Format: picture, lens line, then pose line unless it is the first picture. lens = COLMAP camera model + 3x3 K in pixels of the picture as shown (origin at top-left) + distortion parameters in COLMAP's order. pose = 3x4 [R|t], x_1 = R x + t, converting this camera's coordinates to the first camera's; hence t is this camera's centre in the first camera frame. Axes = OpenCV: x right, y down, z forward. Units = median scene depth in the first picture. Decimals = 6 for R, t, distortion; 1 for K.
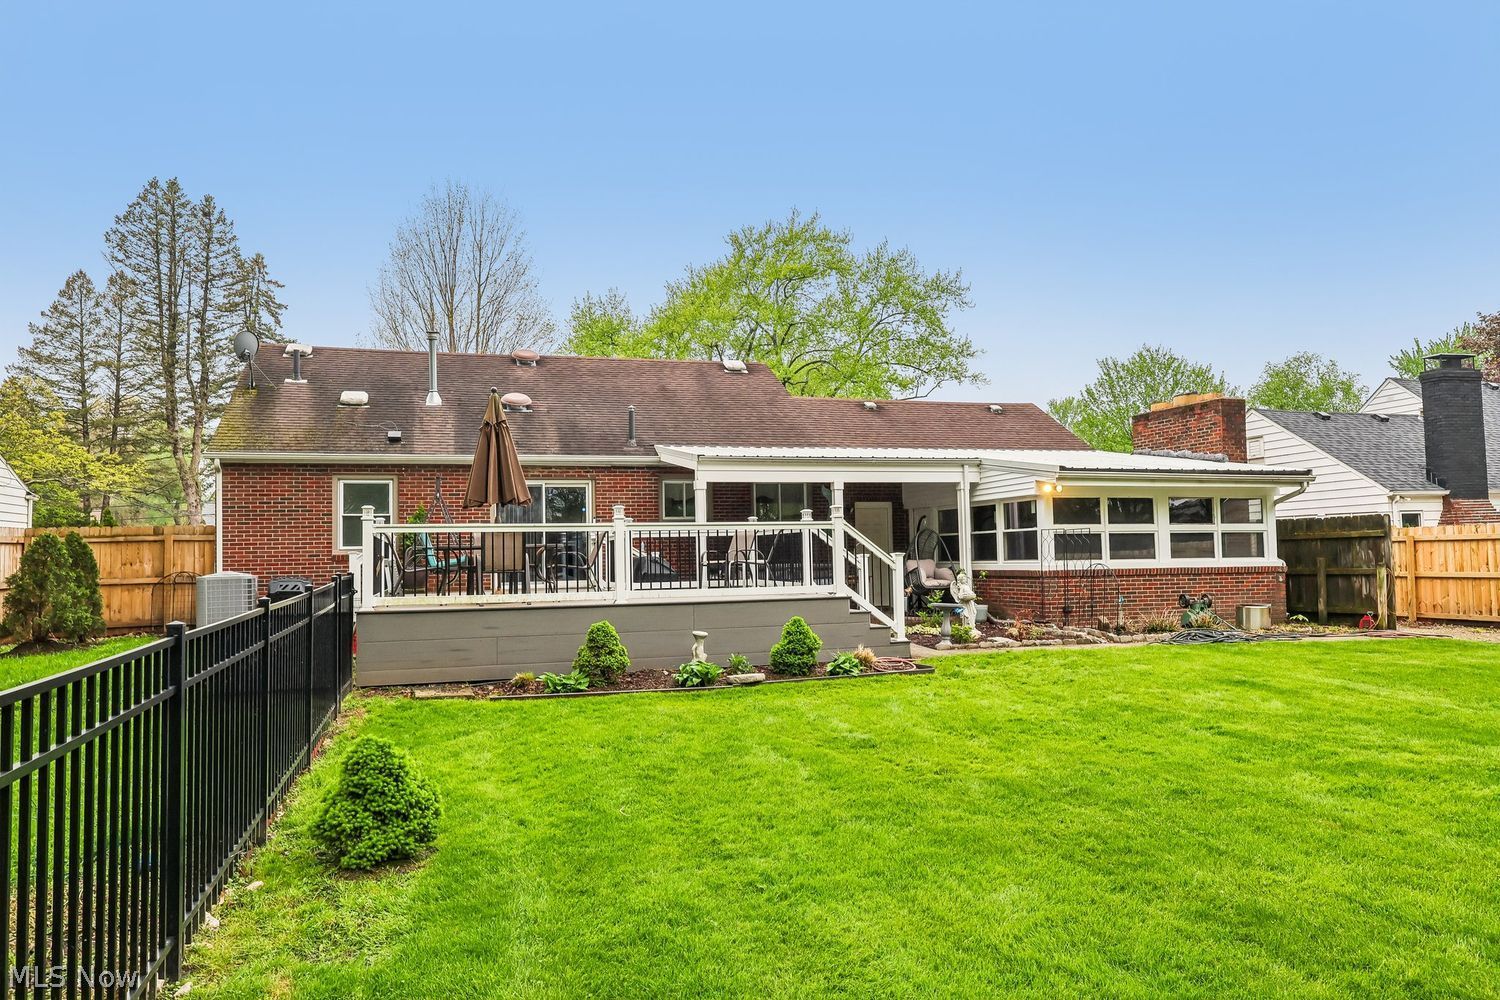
lens RADIAL K [[994.7, 0, 743.2], [0, 994.7, 506.2], [0, 0, 1]] dist [0.006648, 0.001170]
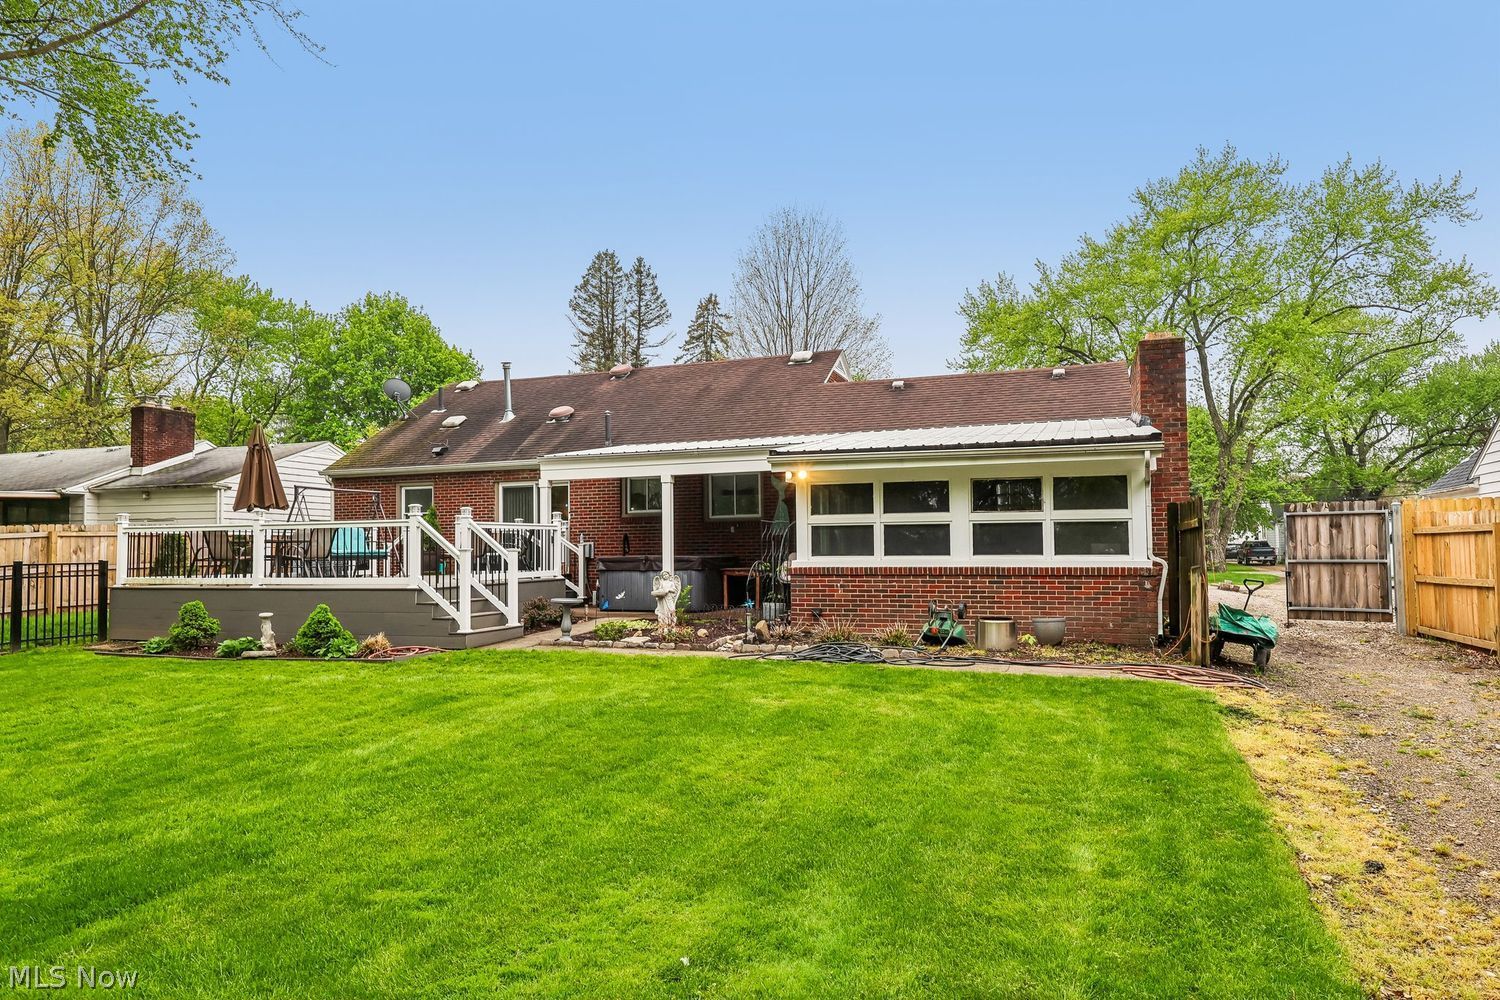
lens RADIAL K [[948.8, 0, 755.1], [0, 948.8, 513.0], [0, 0, 1]] dist [0.010397, -0.000712]
pose [[0.802887, -0.014179, -0.595963, 0.733950], [0.026854, 0.999563, 0.012396, 0.004349], [0.595526, -0.025956, 0.802916, 0.280240]]
